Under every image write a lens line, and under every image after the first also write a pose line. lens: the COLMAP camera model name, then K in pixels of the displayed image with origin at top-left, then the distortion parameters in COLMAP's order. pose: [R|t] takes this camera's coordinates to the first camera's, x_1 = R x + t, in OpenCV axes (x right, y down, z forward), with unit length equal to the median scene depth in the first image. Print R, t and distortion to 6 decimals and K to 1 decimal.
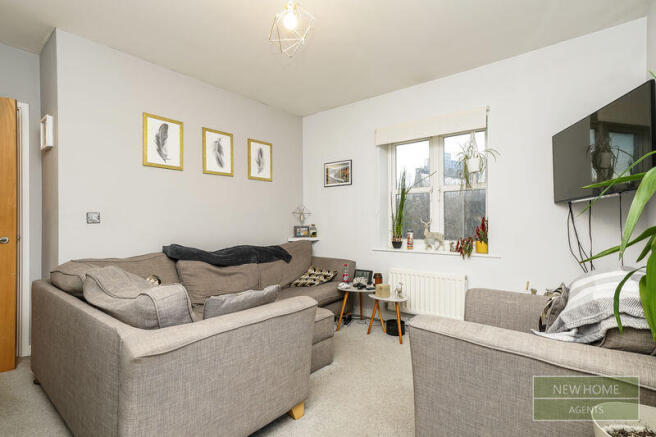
lens RADIAL K [[317.3, 0, 328.0], [0, 317.3, 218.5], [0, 0, 1]] dist [0.001132, 0.000281]
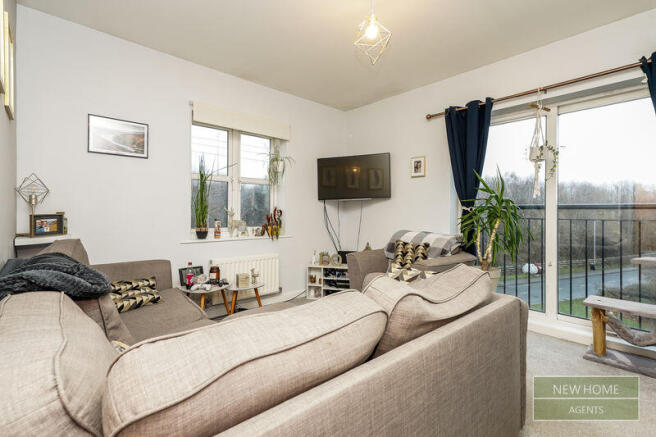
lens RADIAL K [[320.1, 0, 329.8], [0, 320.1, 209.5], [0, 0, 1]] dist [0.000046, 0.000018]
pose [[0.128940, 0.016015, 0.991523, -1.255746], [-0.015841, 0.999775, -0.014089, 0.032749], [-0.991526, -0.013890, 0.129164, 0.992582]]
